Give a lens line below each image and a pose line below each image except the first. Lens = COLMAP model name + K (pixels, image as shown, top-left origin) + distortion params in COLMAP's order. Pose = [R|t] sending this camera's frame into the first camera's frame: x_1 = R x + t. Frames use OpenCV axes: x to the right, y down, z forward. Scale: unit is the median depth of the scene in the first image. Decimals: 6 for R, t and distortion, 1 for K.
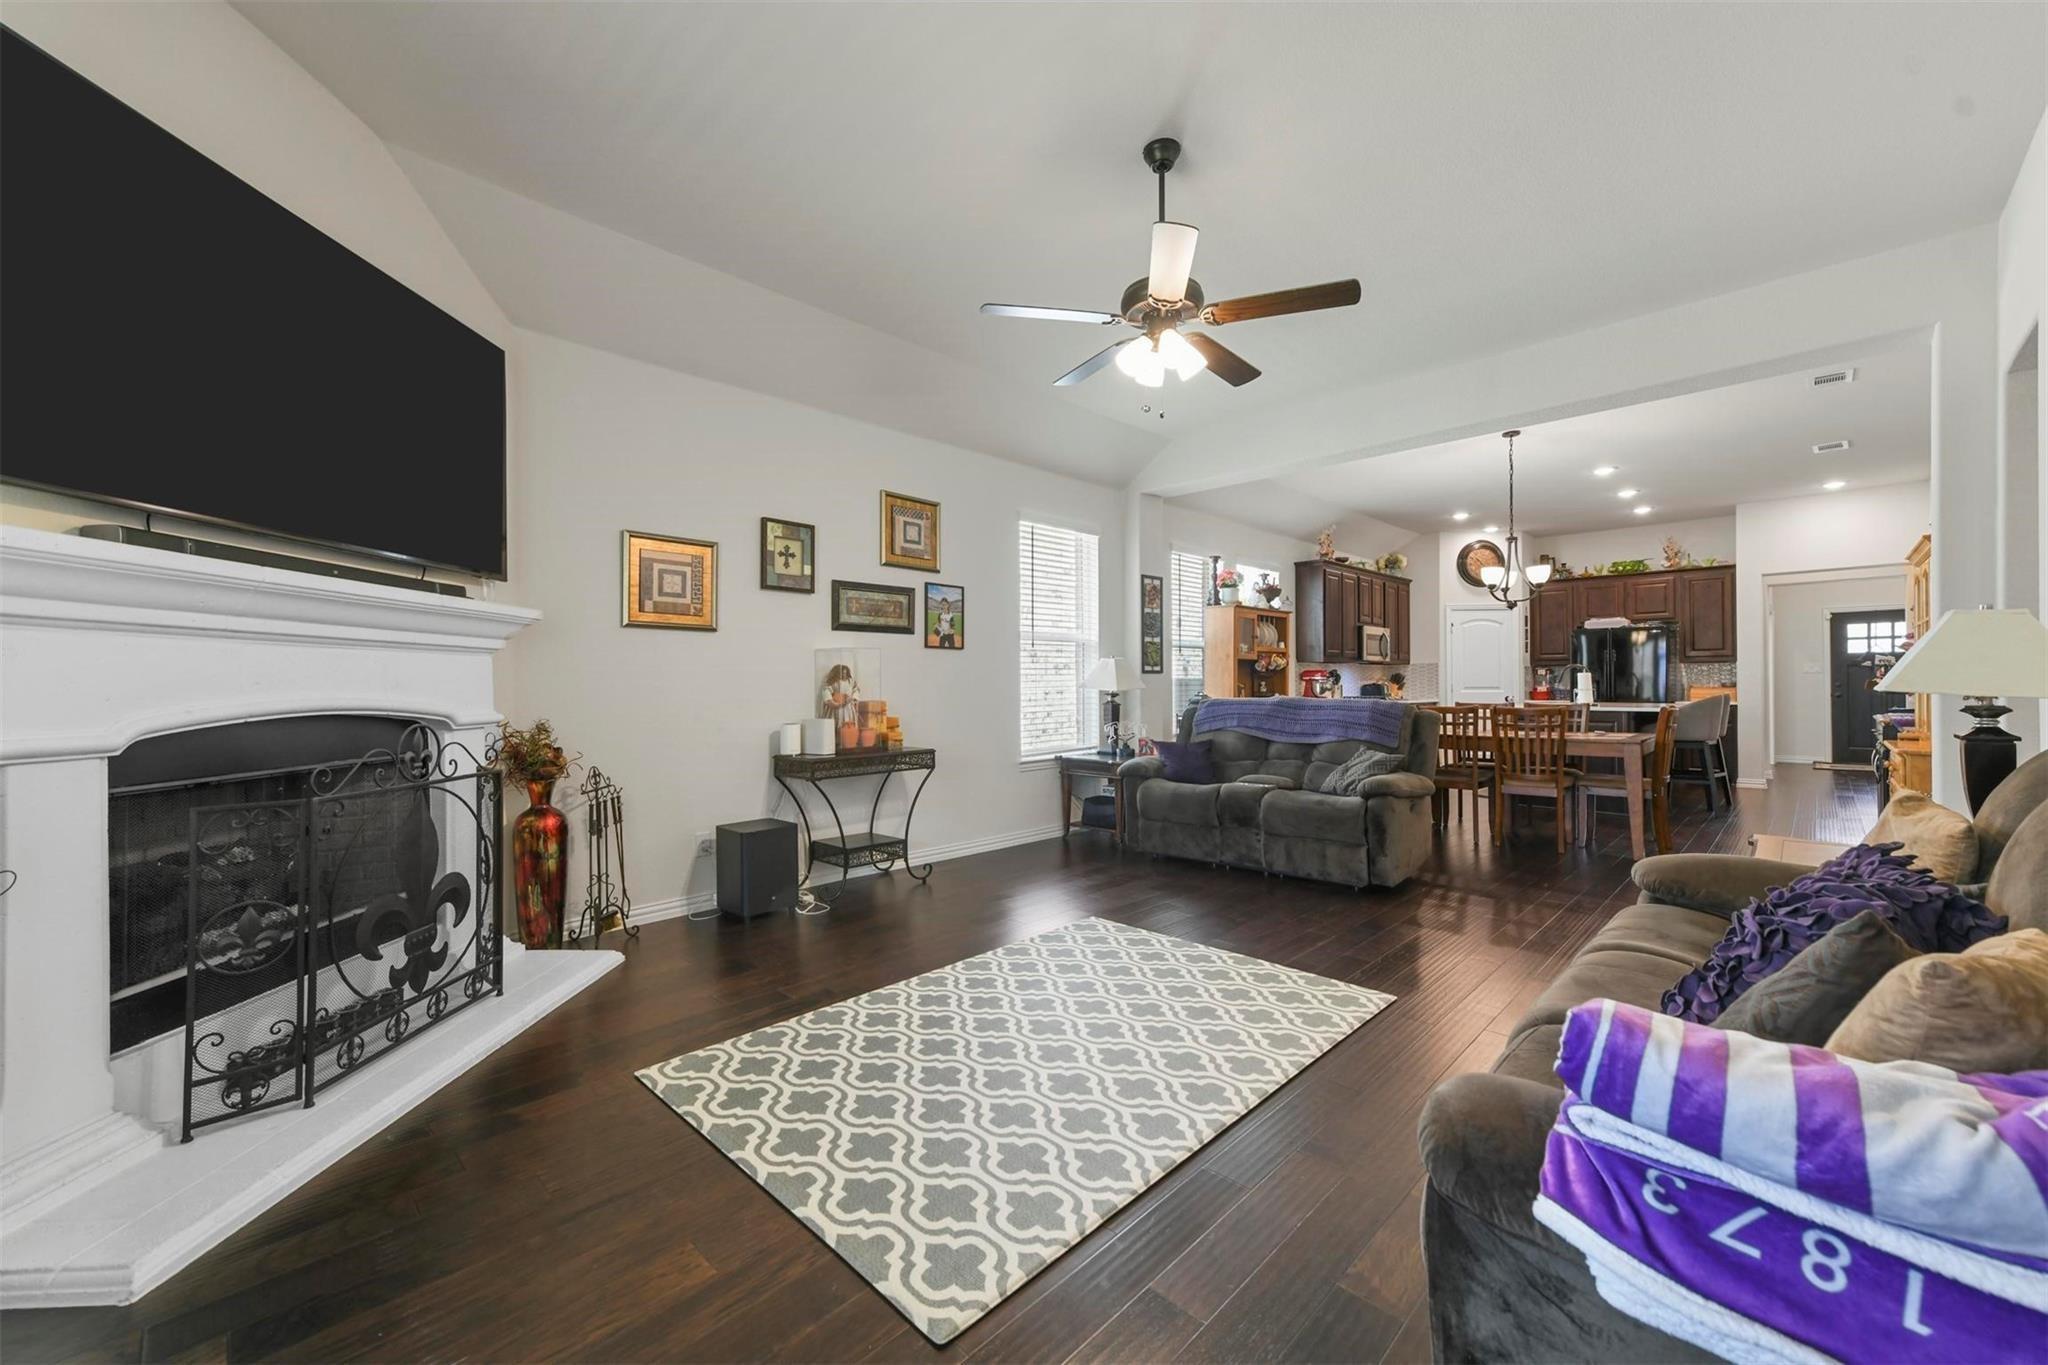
lens RADIAL K [[797.0, 0, 1017.0], [0, 797.0, 684.0], [0, 0, 1]] dist [0.012565, 0.000541]
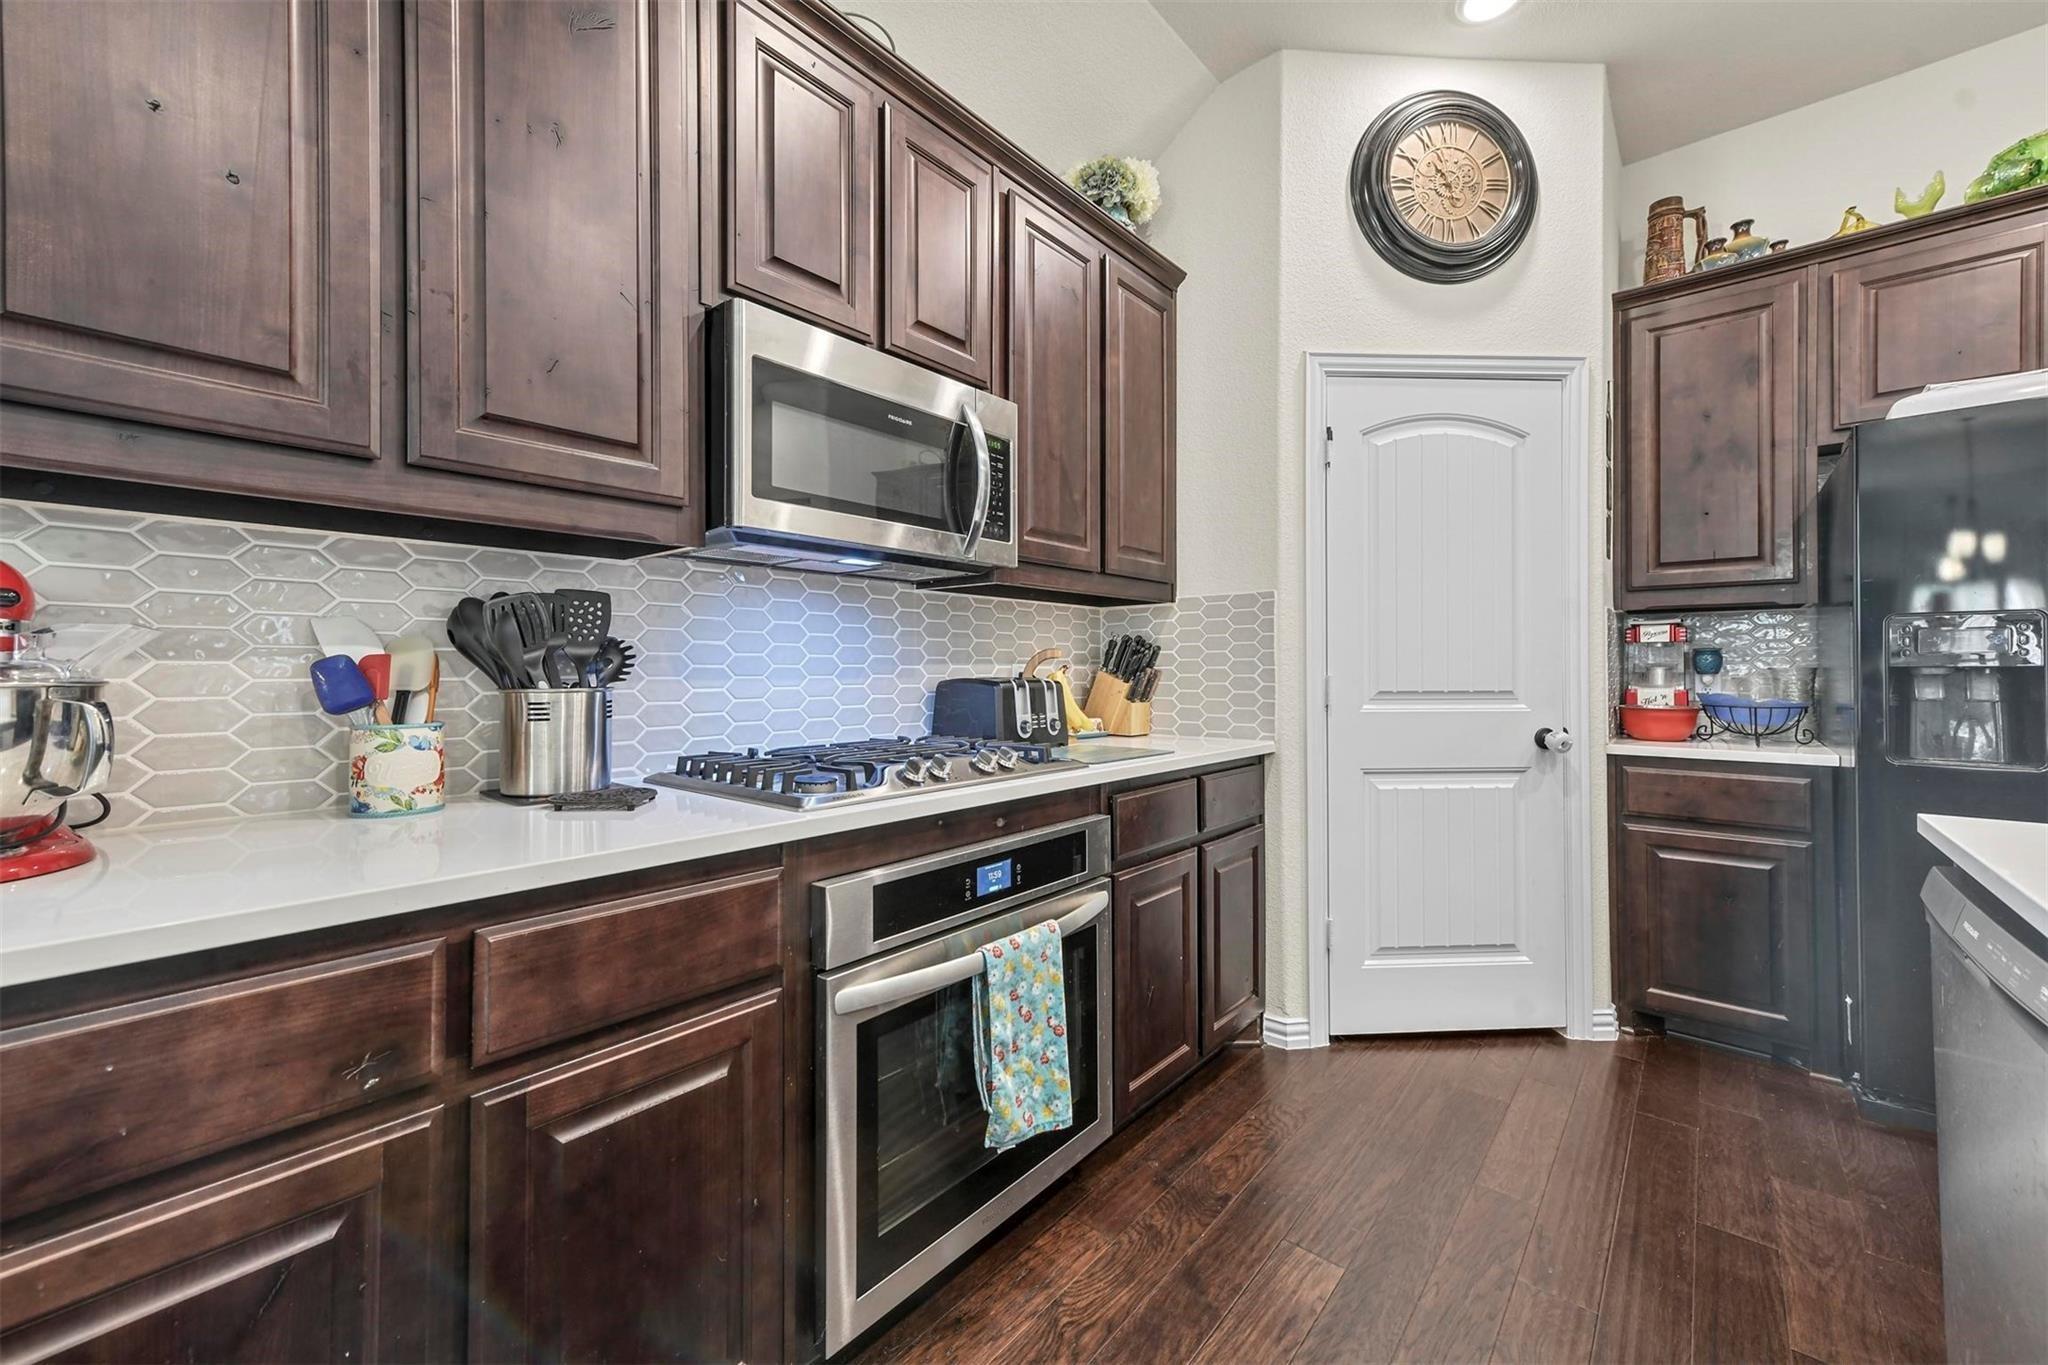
lens RADIAL K [[797.0, 0, 1028.3], [0, 797.0, 662.9], [0, 0, 1]] dist [0.012565, 0.000541]
pose [[0.996657, 0.001707, 0.081679, 0.471117], [-0.001040, 0.999966, -0.008210, -0.003353], [-0.081690, 0.008098, 0.996625, 0.832835]]
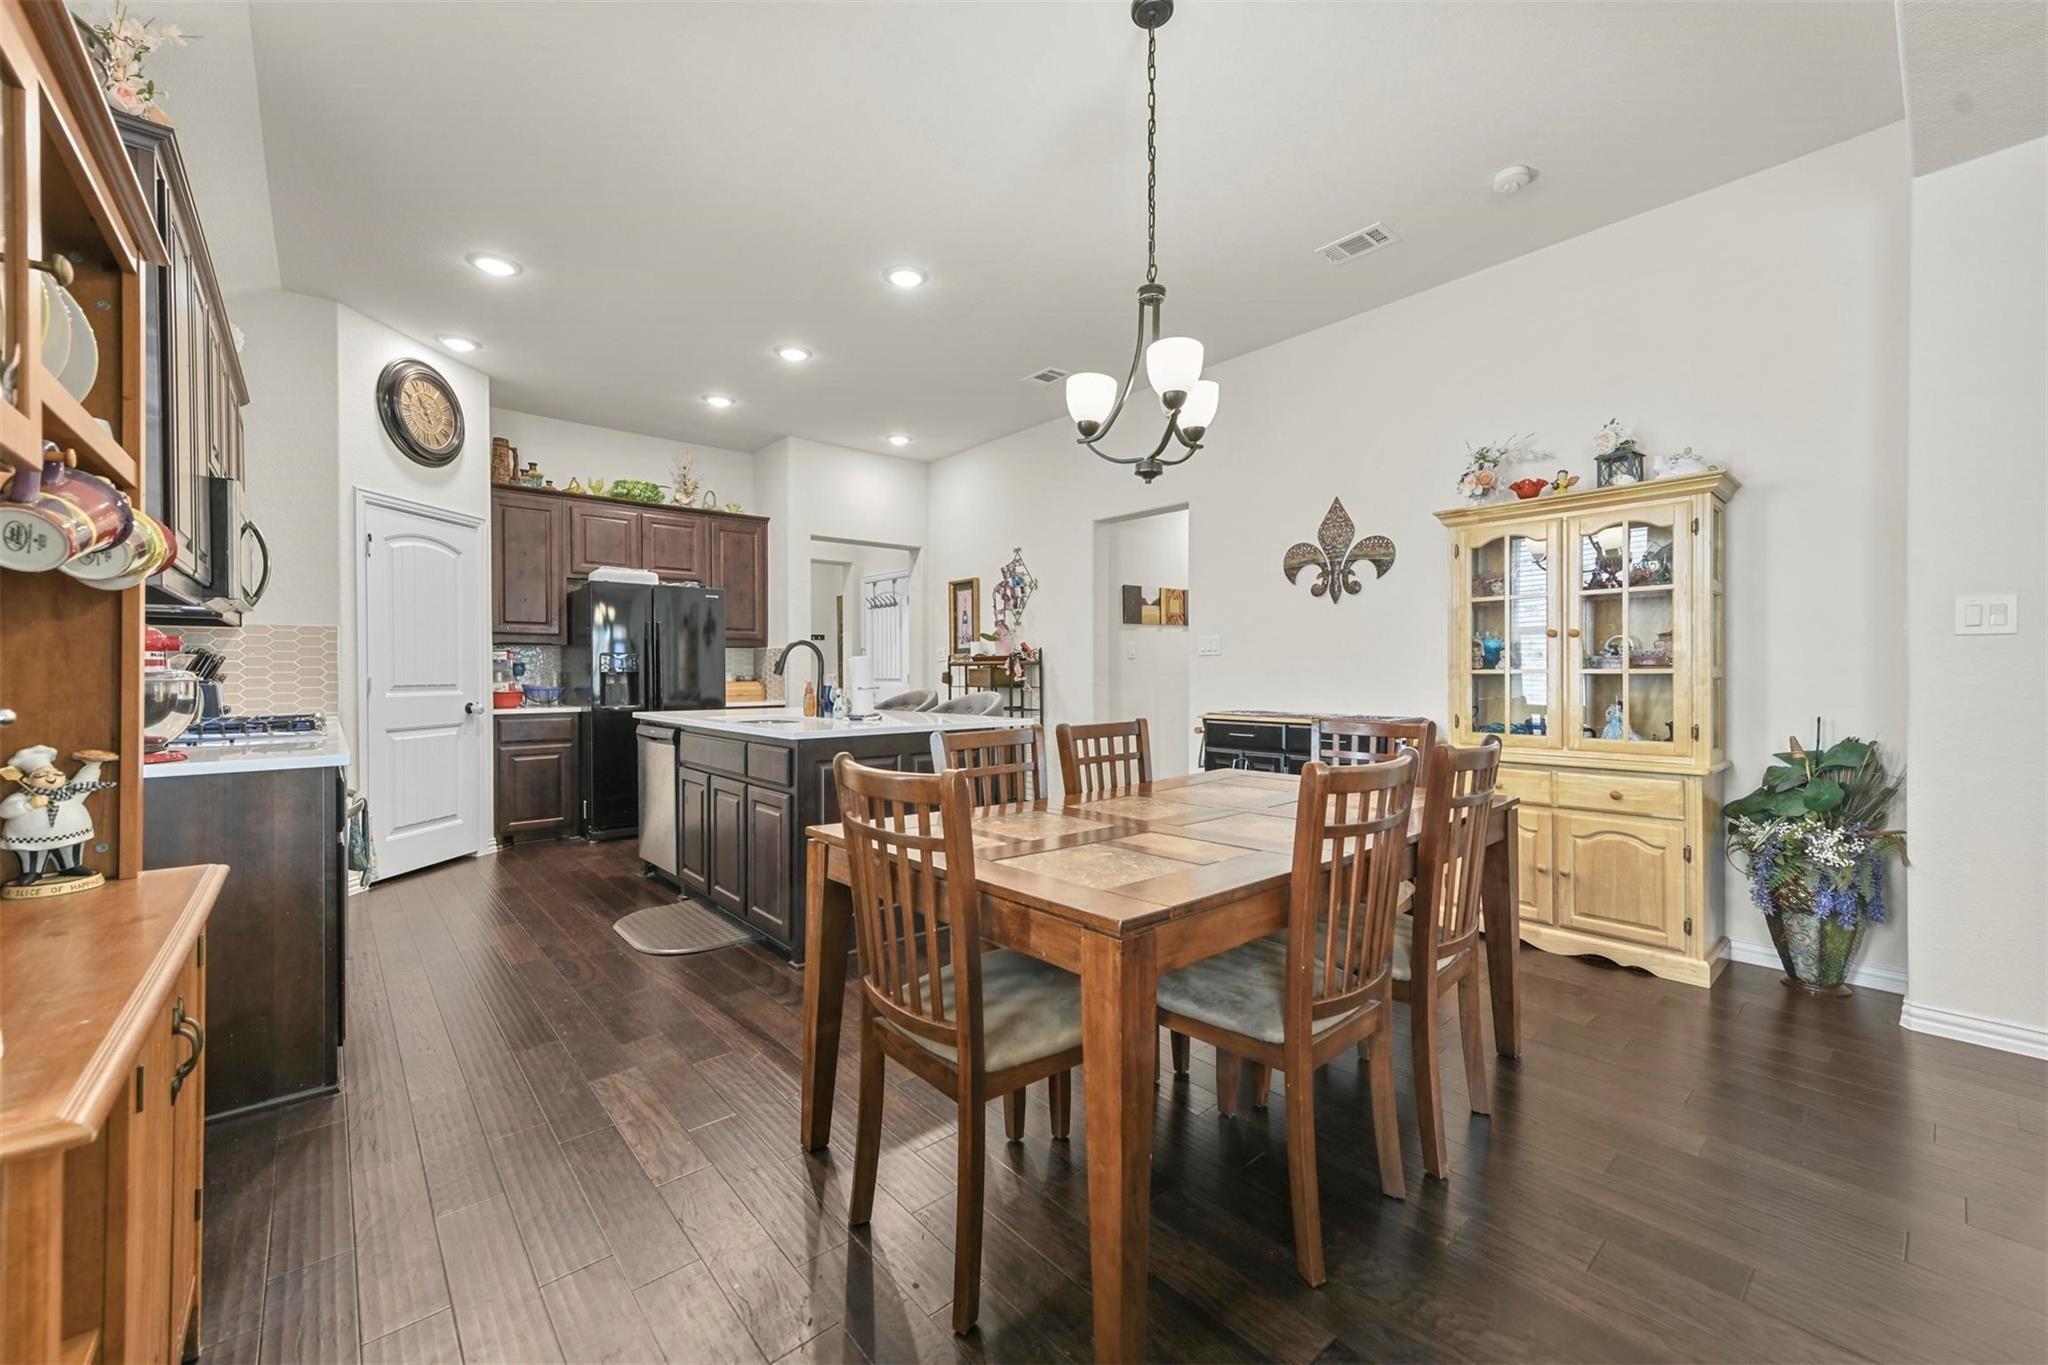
lens RADIAL K [[797.0, 0, 1018.3], [0, 797.0, 678.5], [0, 0, 1]] dist [0.012565, 0.000541]
pose [[0.071387, -0.004936, 0.997437, 0.160442], [0.006172, 0.999971, 0.004506, -0.000207], [-0.997430, 0.005834, 0.071415, 0.684800]]
